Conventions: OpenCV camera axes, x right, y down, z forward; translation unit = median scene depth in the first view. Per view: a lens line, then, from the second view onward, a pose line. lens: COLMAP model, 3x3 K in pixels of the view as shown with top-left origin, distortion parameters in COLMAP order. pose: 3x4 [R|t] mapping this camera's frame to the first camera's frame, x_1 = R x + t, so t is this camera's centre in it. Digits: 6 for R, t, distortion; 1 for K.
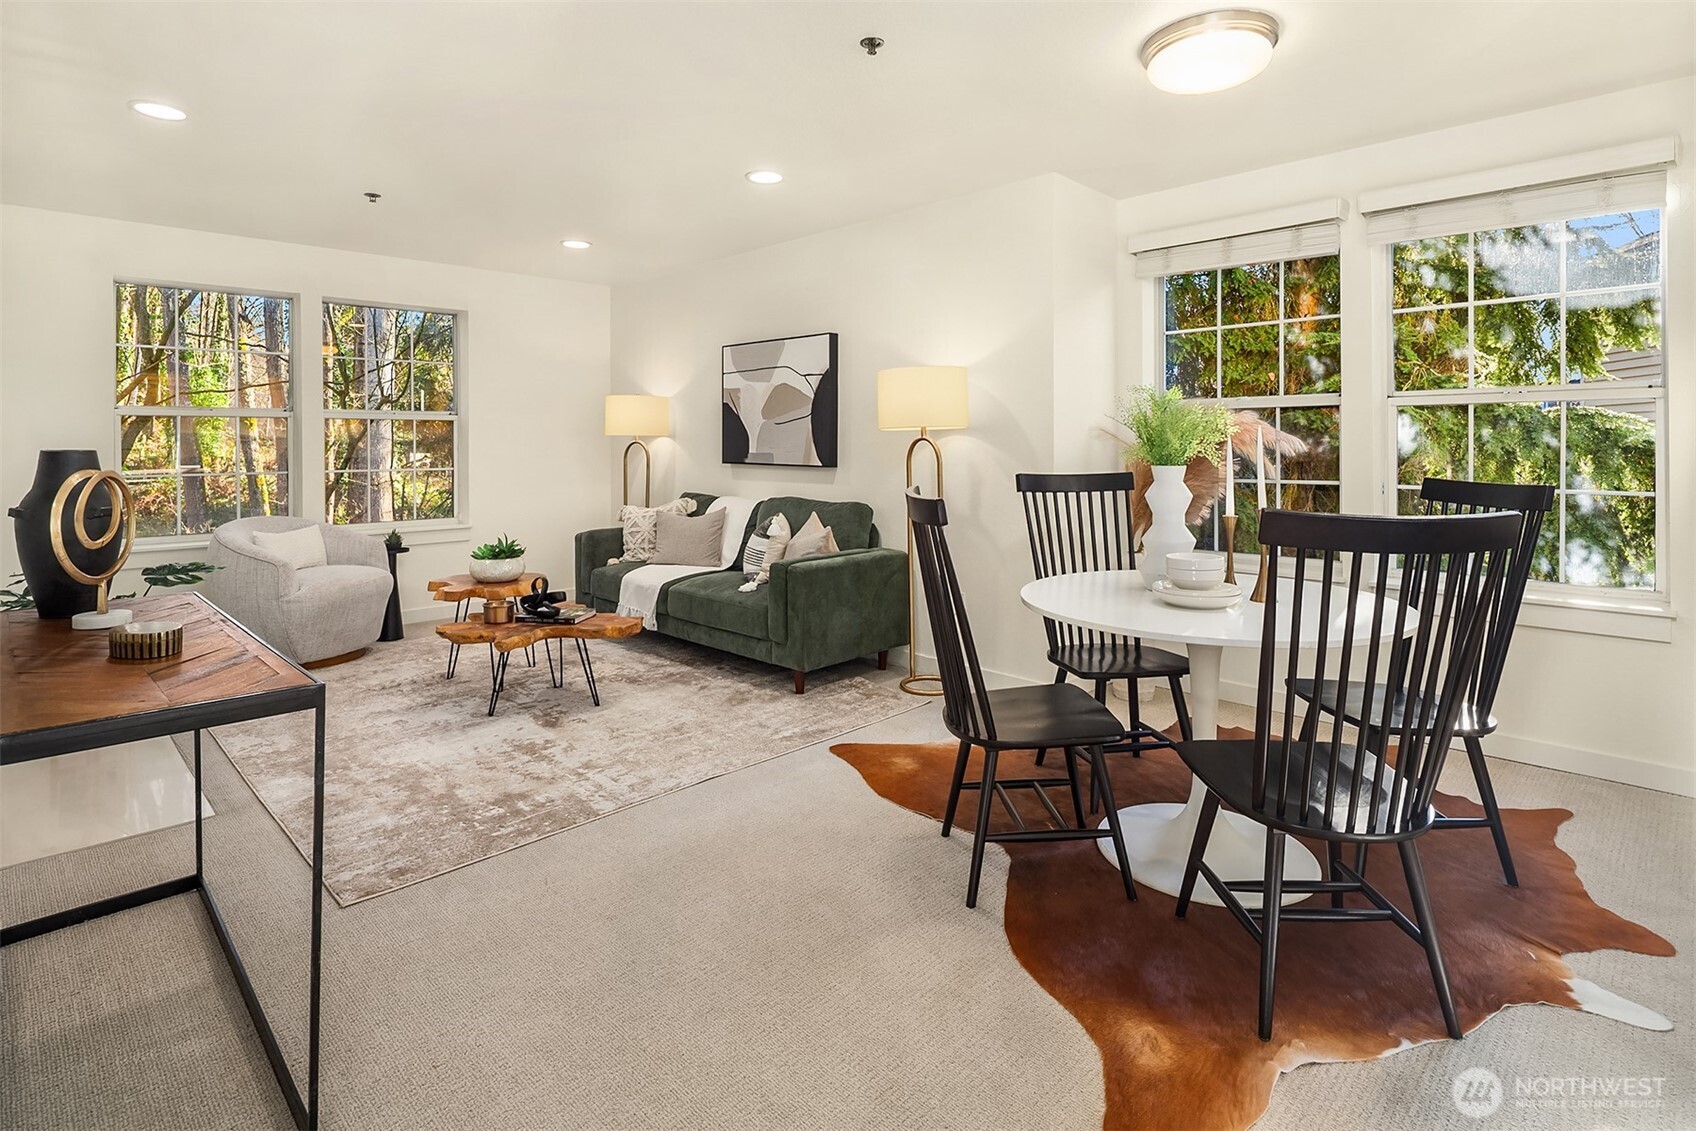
lens RADIAL K [[864.1, 0, 792.5], [0, 864.1, 444.8], [0, 0, 1]] dist [0.000289, -0.000315]
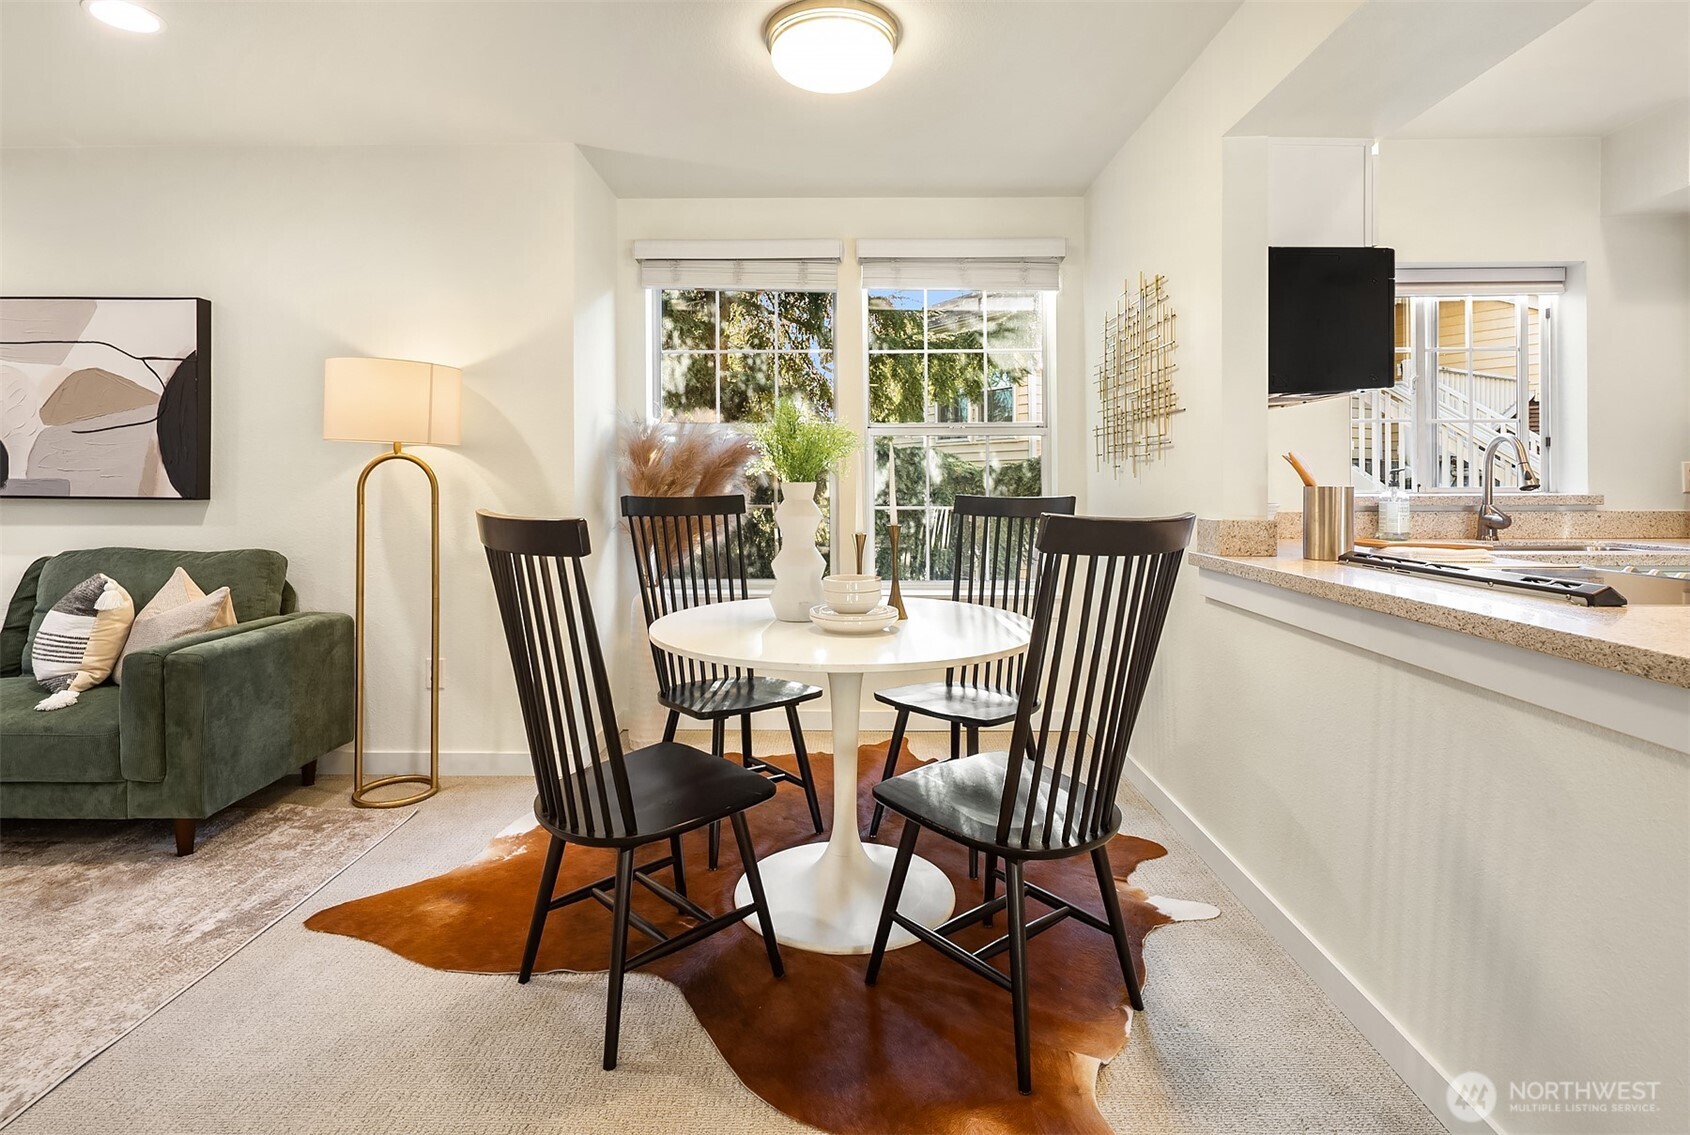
lens RADIAL K [[871.5, 0, 843.5], [0, 871.5, 492.2], [0, 0, 1]] dist [0.015587, -0.010968]
pose [[0.684866, -0.000010, 0.728669, -0.122195], [-0.002615, 0.999994, 0.002471, 0.019342], [-0.728664, -0.003598, 0.684862, 0.201106]]
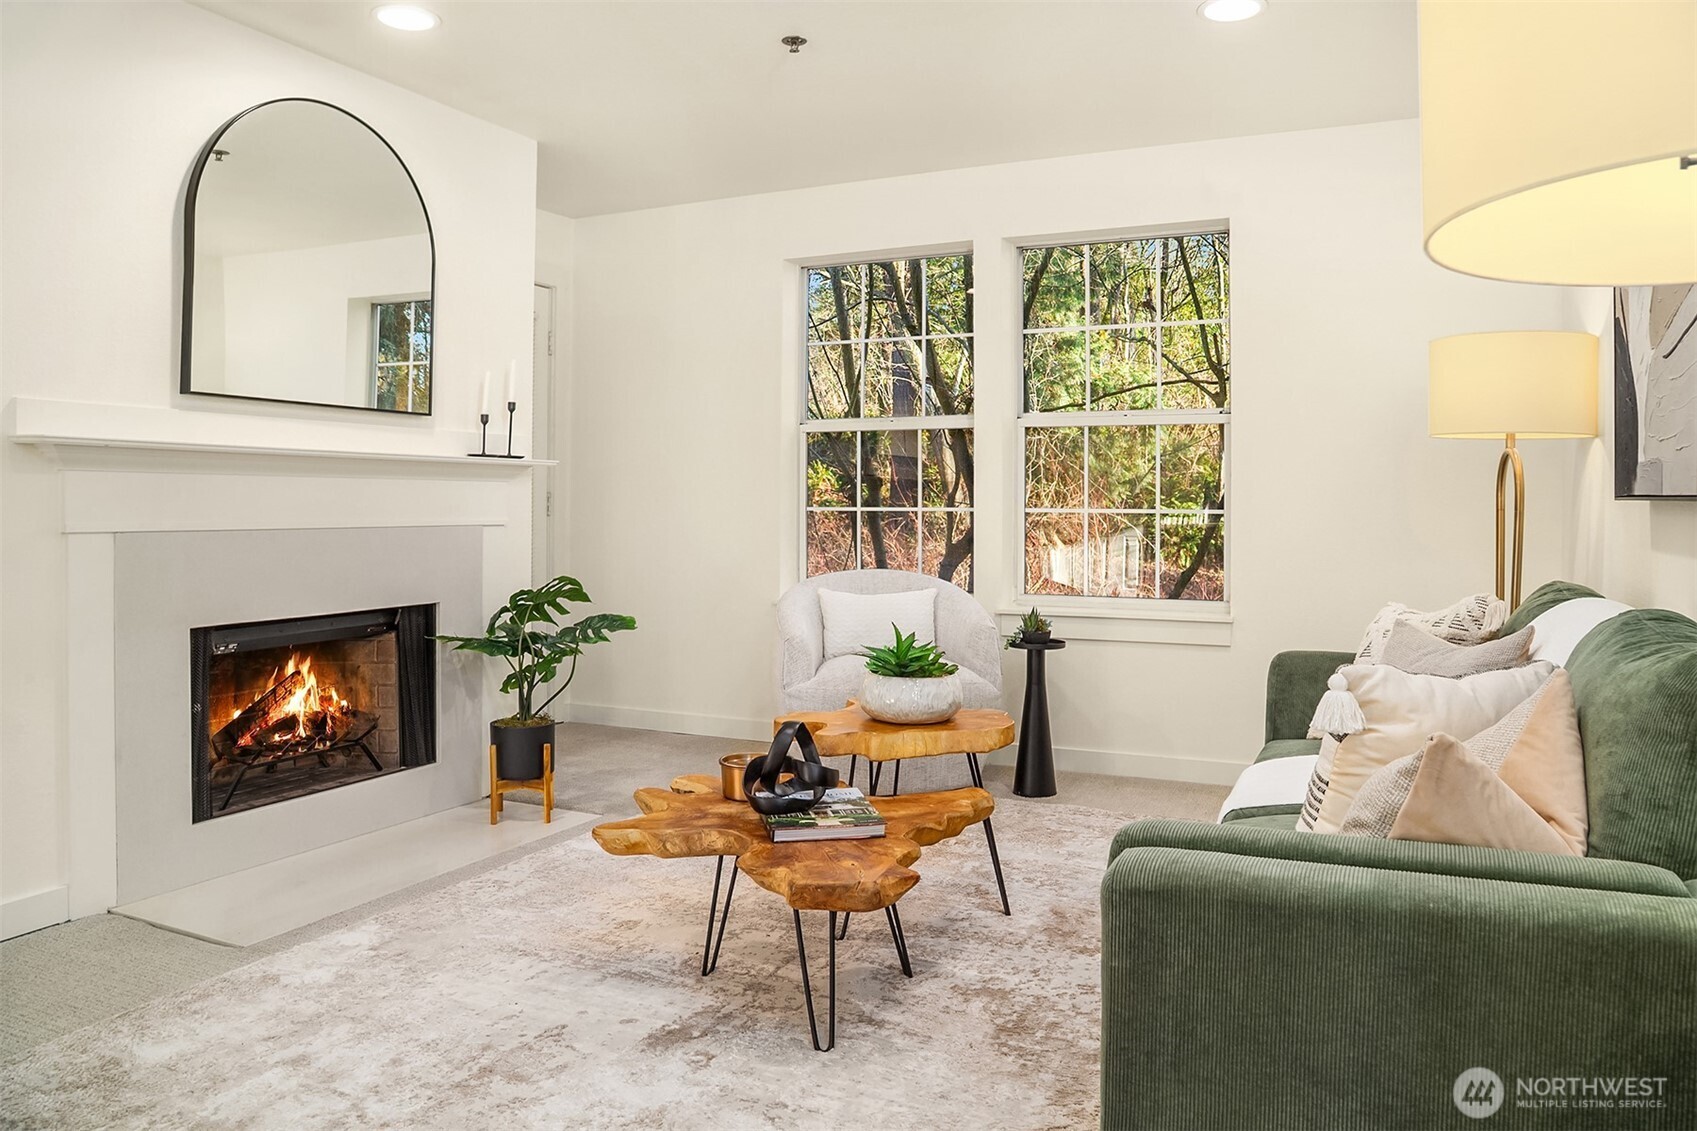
lens RADIAL K [[1165.4, 0, 847.0], [0, 1165.4, 493.9], [0, 0, 1]] dist [-0.095743, 0.048278]
pose [[0.393747, 0.002941, -0.919214, 0.267825], [-0.009410, 0.999955, -0.000832, 0.029732], [0.919170, 0.008978, 0.393758, 0.727352]]
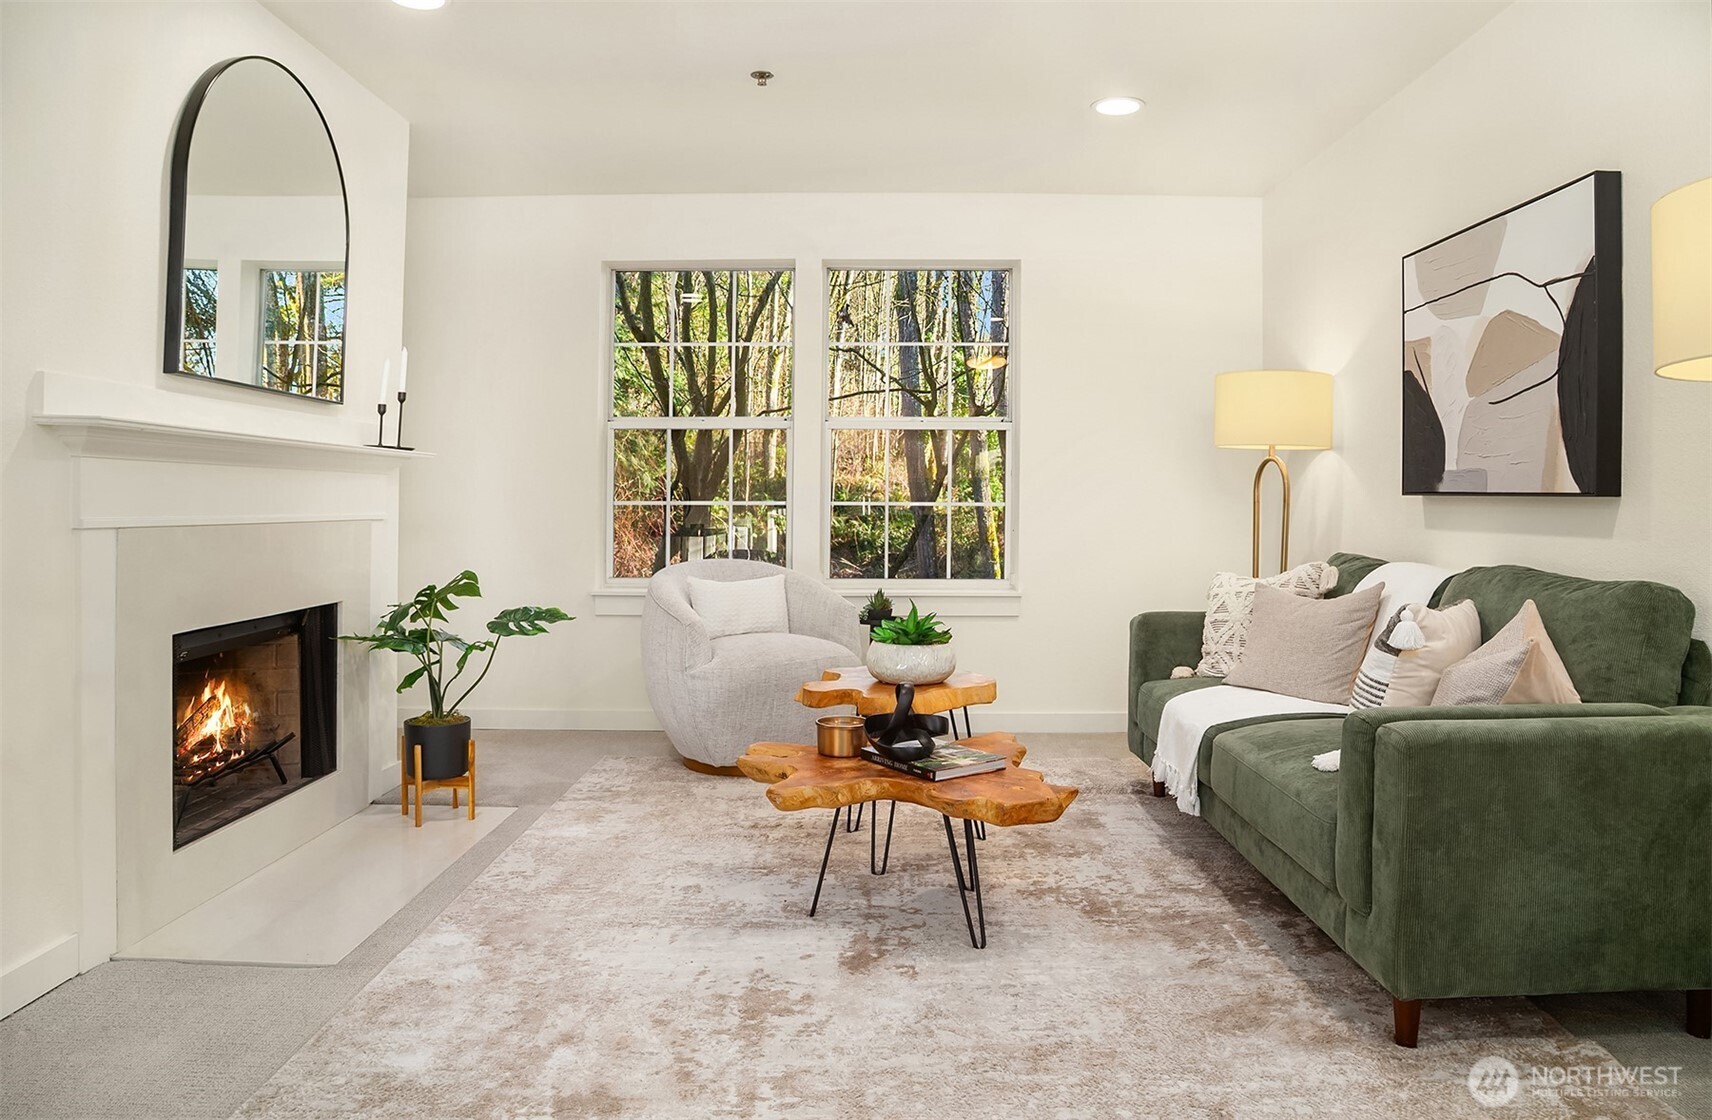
lens RADIAL K [[1149.8, 0, 846.2], [0, 1149.8, 495.3], [0, 0, 1]] dist [-0.098182, 0.042642]
pose [[0.738818, 0.008277, -0.673855, 0.152375], [-0.012790, 0.999917, -0.001740, 0.035188], [0.673784, 0.009904, 0.738862, 0.419488]]
